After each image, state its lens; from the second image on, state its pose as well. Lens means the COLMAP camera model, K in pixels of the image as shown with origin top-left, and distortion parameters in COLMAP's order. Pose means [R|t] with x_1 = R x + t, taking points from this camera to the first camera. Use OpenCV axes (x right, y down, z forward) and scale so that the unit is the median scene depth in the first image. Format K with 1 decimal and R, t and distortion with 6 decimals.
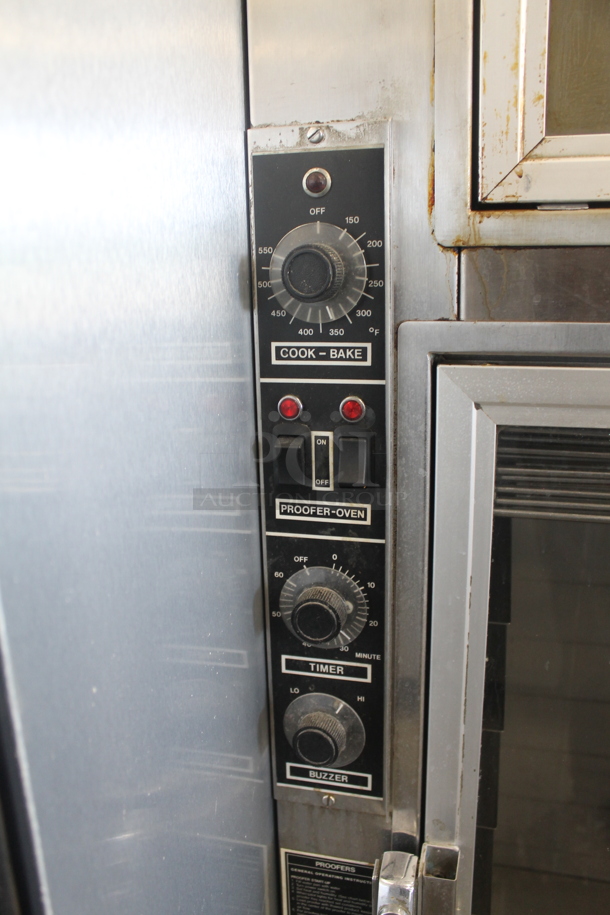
lens RADIAL K [[766.8, 0, 296.6], [0, 766.8, 451.4], [0, 0, 1]] dist [-0.154219, 0.122728]
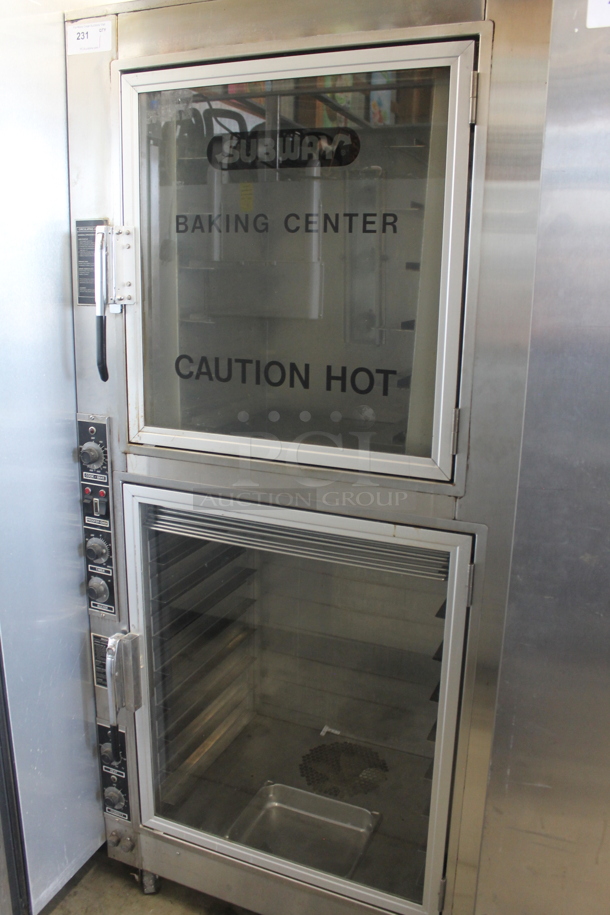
lens RADIAL K [[766.8, 0, 304.4], [0, 766.8, 456.5], [0, 0, 1]] dist [-0.154219, 0.122728]
pose [[0.985426, 0.081569, -0.149269, 1.383288], [-0.082045, 0.996624, 0.002973, -0.287367], [0.149008, 0.009317, 0.988792, -2.135071]]
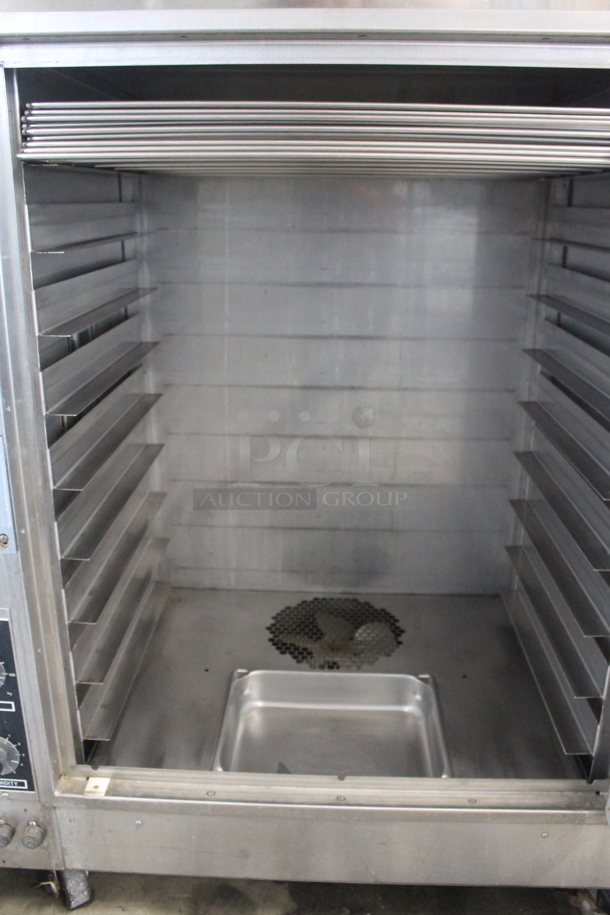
lens RADIAL K [[766.8, 0, 302.5], [0, 766.8, 458.5], [0, 0, 1]] dist [-0.154219, 0.122728]
pose [[0.977676, -0.030317, 0.207919, 0.459297], [0.011950, 0.995957, 0.089033, 0.555063], [-0.209777, -0.084561, 0.974086, -0.597147]]
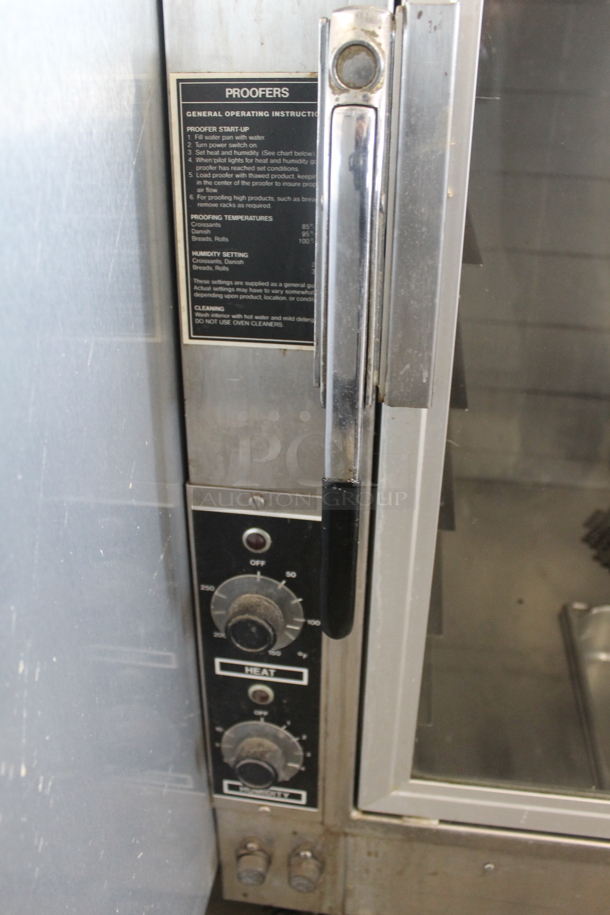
lens RADIAL K [[766.8, 0, 311.9], [0, 766.8, 458.4], [0, 0, 1]] dist [-0.154219, 0.122728]
pose [[0.994761, -0.007390, 0.101959, 0.036031], [-0.015527, 0.974889, 0.222148, 0.806684], [-0.101041, -0.222567, 0.969667, 0.356069]]
